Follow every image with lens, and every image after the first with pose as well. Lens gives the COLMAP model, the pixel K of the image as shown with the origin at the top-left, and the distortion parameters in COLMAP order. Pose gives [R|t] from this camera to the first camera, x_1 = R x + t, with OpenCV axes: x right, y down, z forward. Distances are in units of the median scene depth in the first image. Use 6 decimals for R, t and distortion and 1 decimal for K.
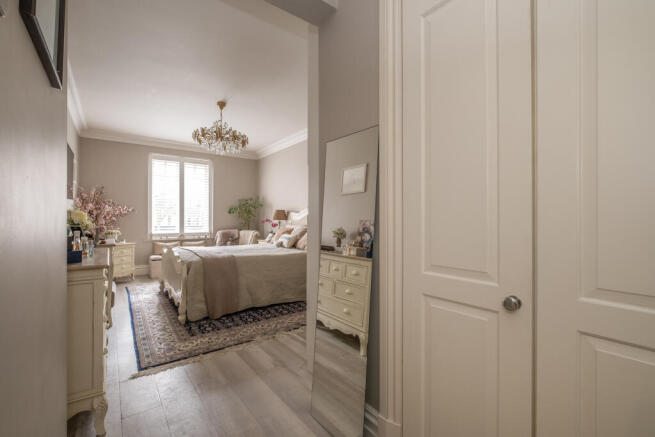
lens RADIAL K [[283.4, 0, 322.5], [0, 283.4, 217.4], [0, 0, 1]] dist [-0.005021, -0.000149]
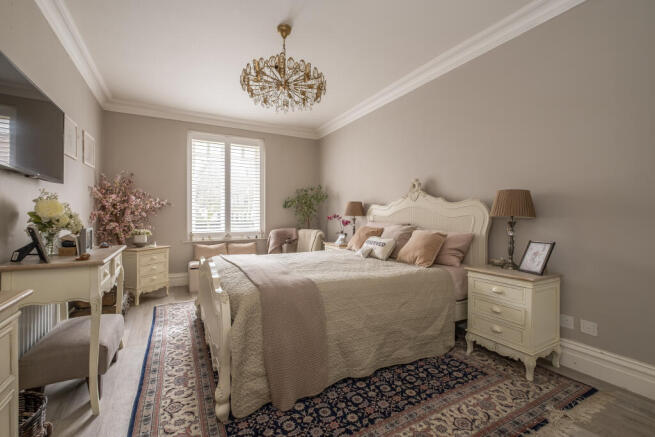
lens RADIAL K [[283.4, 0, 321.4], [0, 283.4, 214.4], [0, 0, 1]] dist [-0.005021, -0.000149]
pose [[0.988521, -0.001738, -0.151073, -0.142425], [0.002086, 0.999996, 0.002143, 0.004303], [0.151069, -0.002434, 0.988520, 0.308648]]
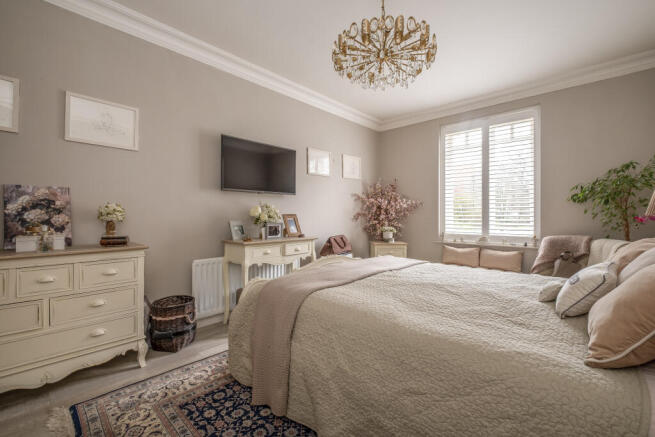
lens RADIAL K [[283.4, 0, 327.7], [0, 283.4, 217.8], [0, 0, 1]] dist [-0.005021, -0.000149]
pose [[0.184471, 0.007003, -0.982813, 0.093774], [0.003876, 0.999962, 0.007853, 0.009184], [0.982830, -0.005258, 0.184437, 0.627436]]
